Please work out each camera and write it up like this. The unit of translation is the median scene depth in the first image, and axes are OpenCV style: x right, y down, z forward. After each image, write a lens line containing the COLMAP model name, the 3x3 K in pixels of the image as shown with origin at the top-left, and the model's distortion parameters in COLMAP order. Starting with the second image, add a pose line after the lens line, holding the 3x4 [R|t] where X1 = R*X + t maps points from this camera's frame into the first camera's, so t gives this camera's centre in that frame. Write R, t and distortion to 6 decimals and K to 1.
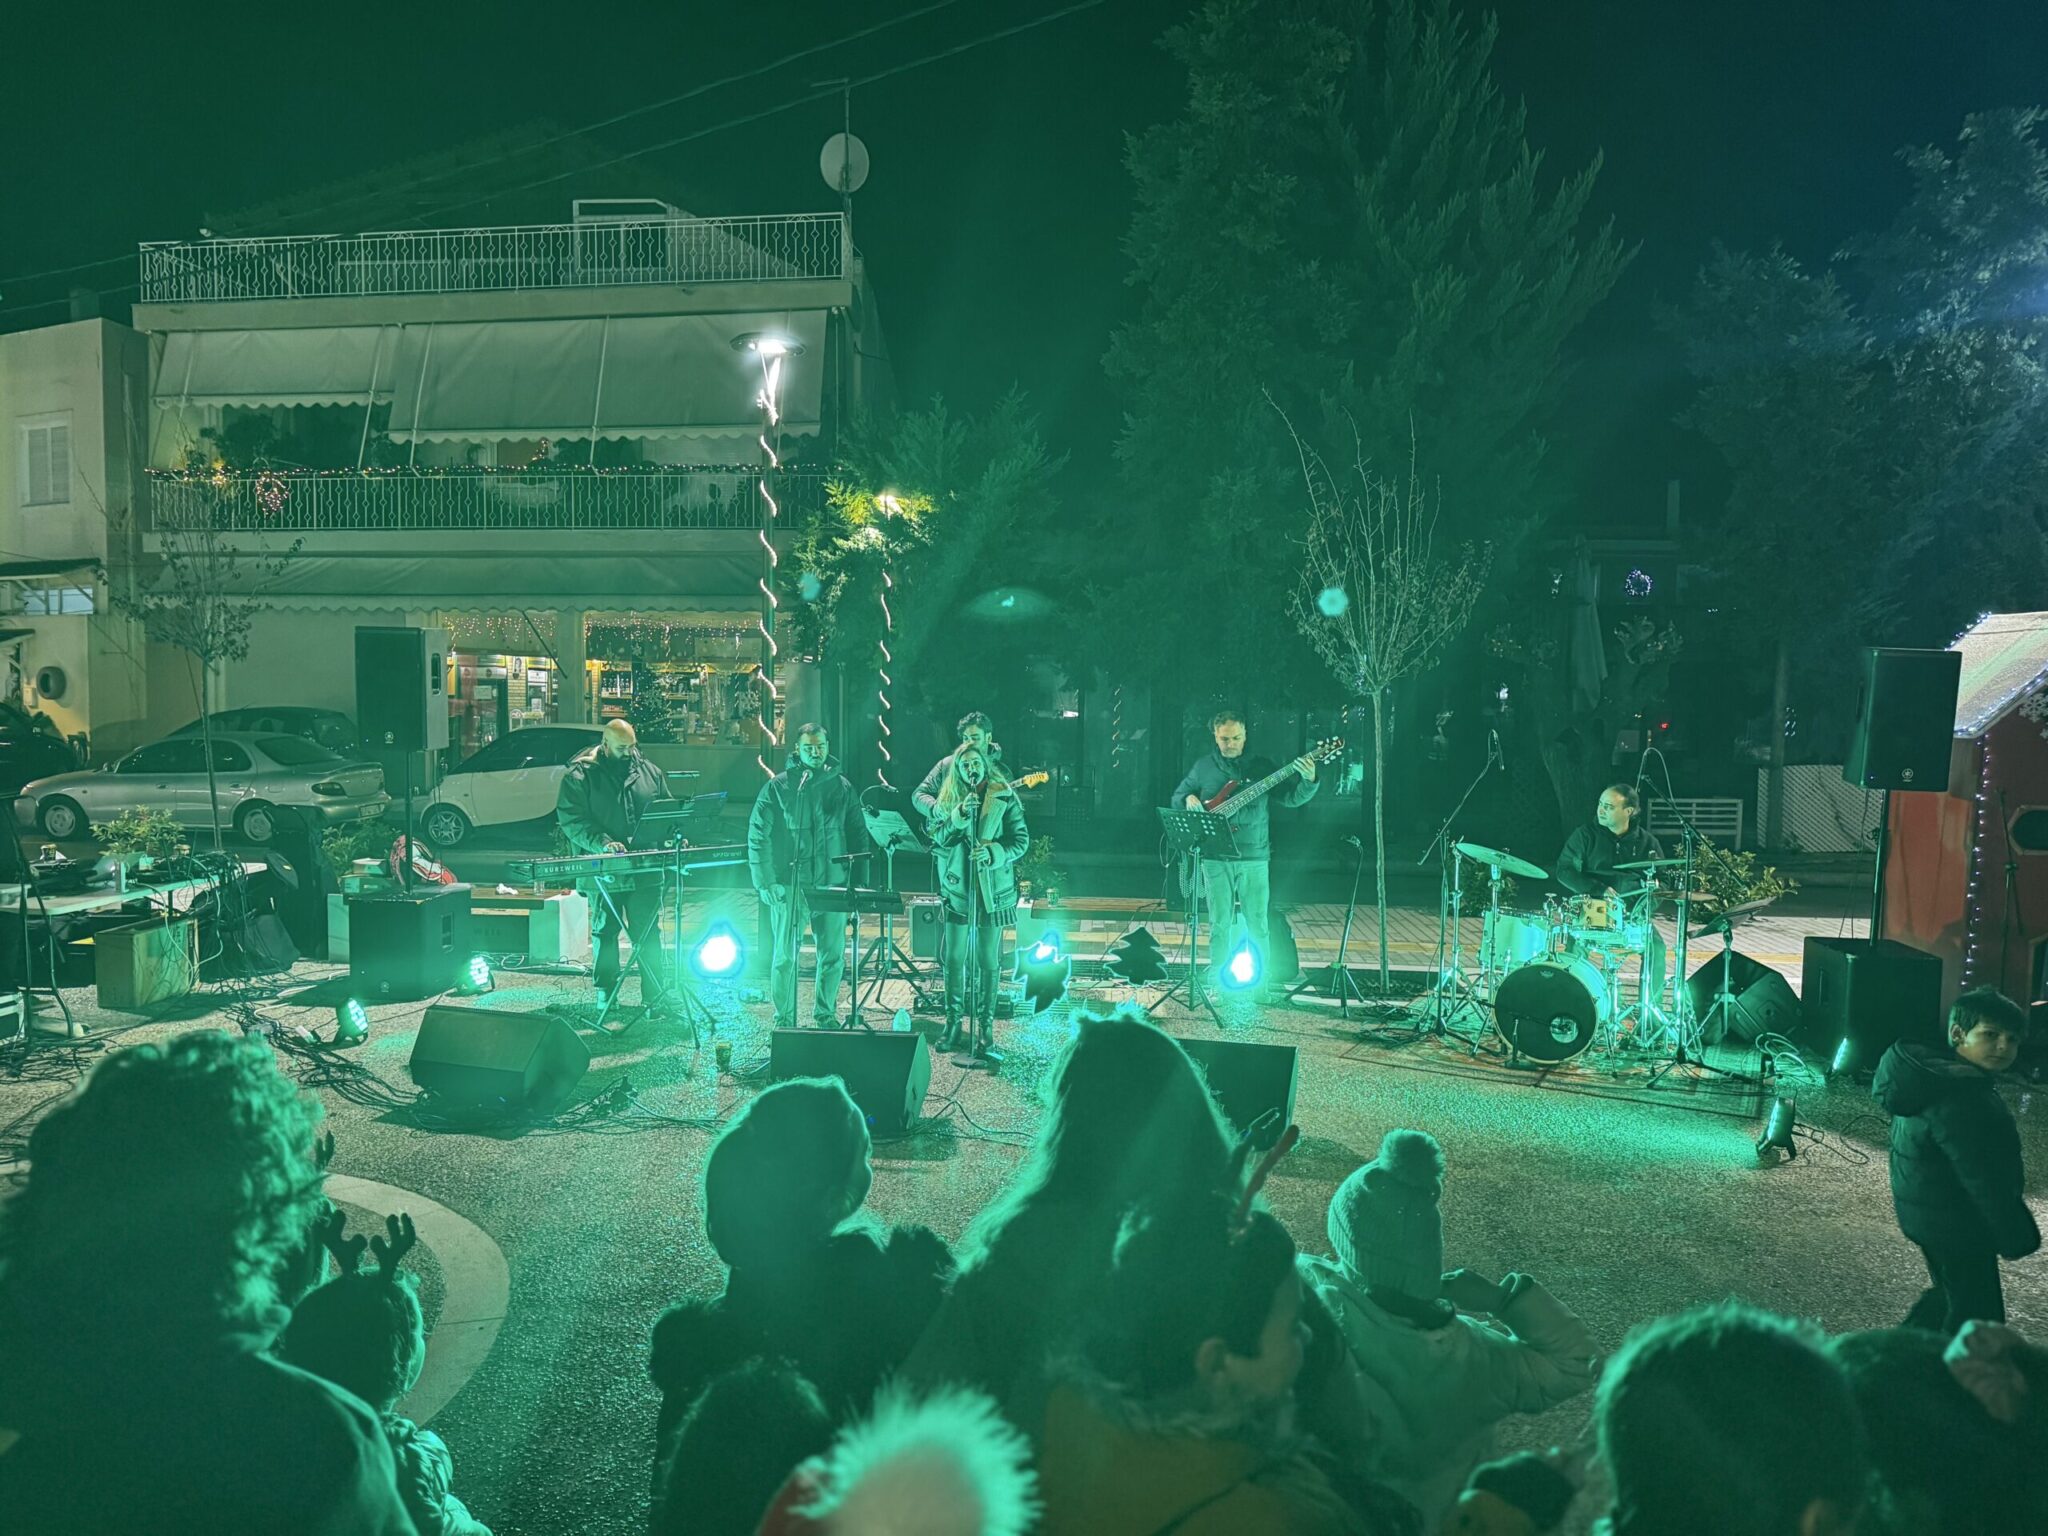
lens RADIAL K [[1469.7, 0, 1024.0], [0, 1469.7, 768.0], [0, 0, 1]] dist [0.125663, -0.136860]
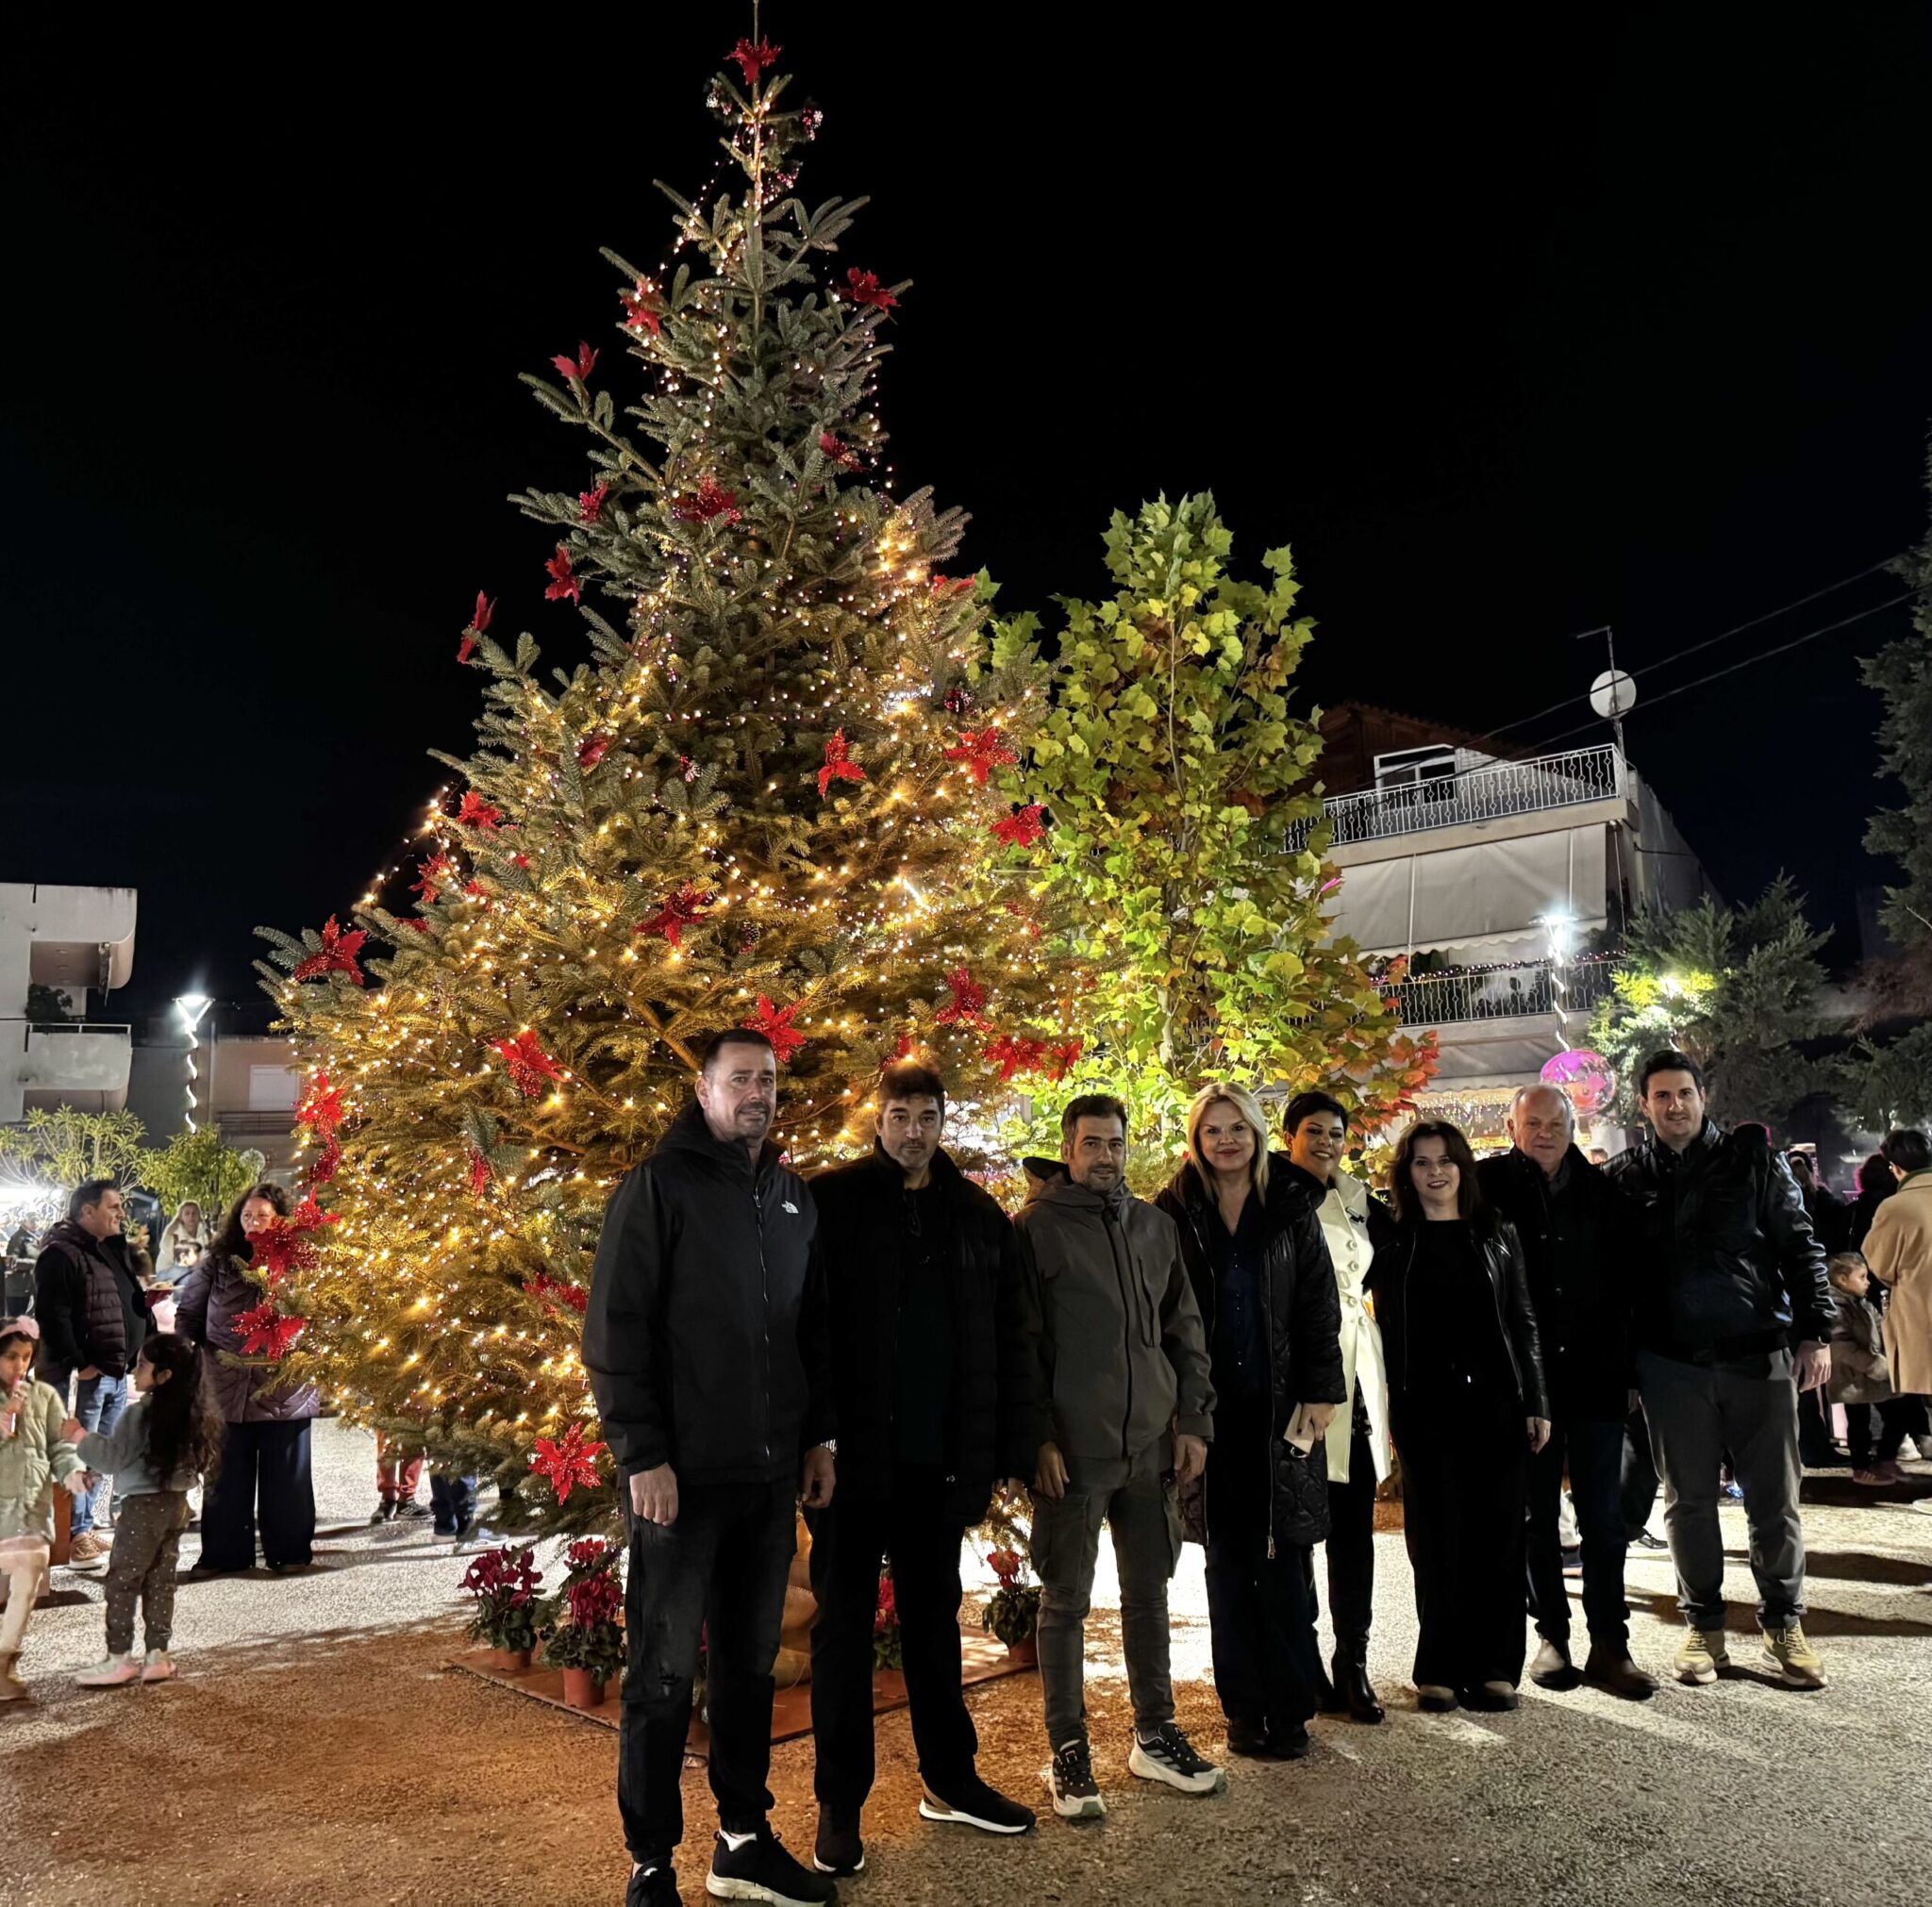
lens RADIAL K [[1766.9, 0, 966.0], [0, 1766.9, 953.5], [0, 0, 1]] dist [0.274143, -0.519846]
pose [[0.875401, -0.111217, -0.470430, 0.098378], [0.022713, 0.981562, -0.189790, 0.057766], [0.482864, 0.155458, 0.861786, -0.511868]]
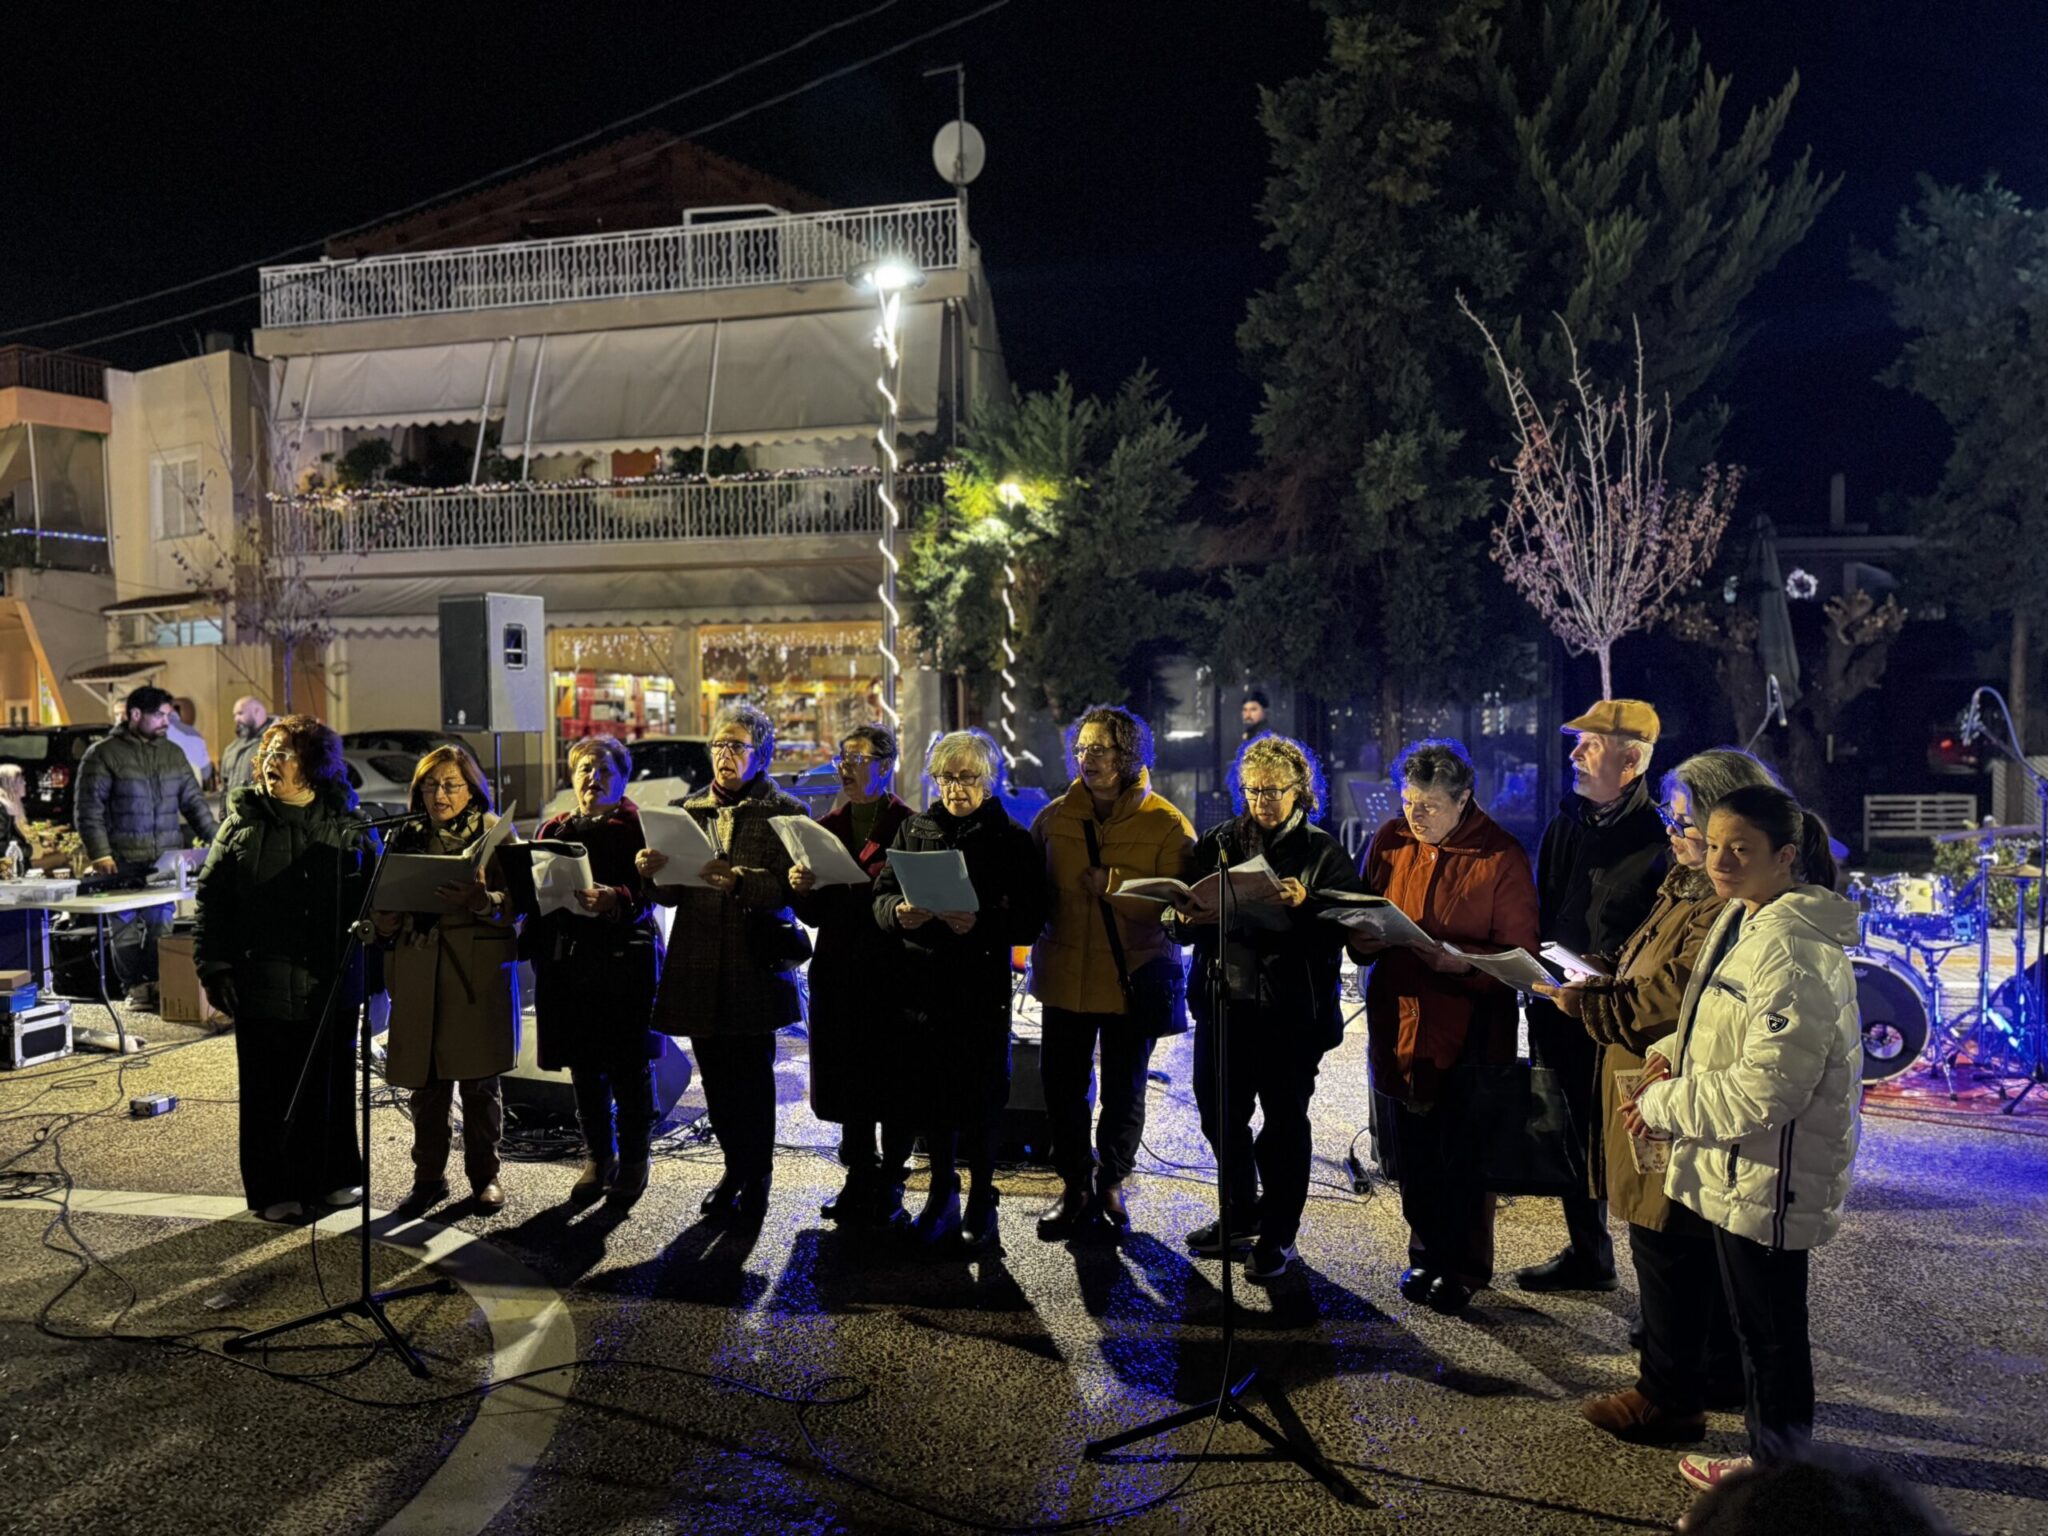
lens RADIAL K [[1469.7, 0, 1024.0], [0, 1469.7, 768.0], [0, 0, 1]] dist [0.125663, -0.136860]
pose [[0.996916, -0.017094, -0.076587, -0.013558], [0.015373, 0.999617, -0.023003, 0.016563], [0.076951, 0.021754, 0.996798, 0.064412]]
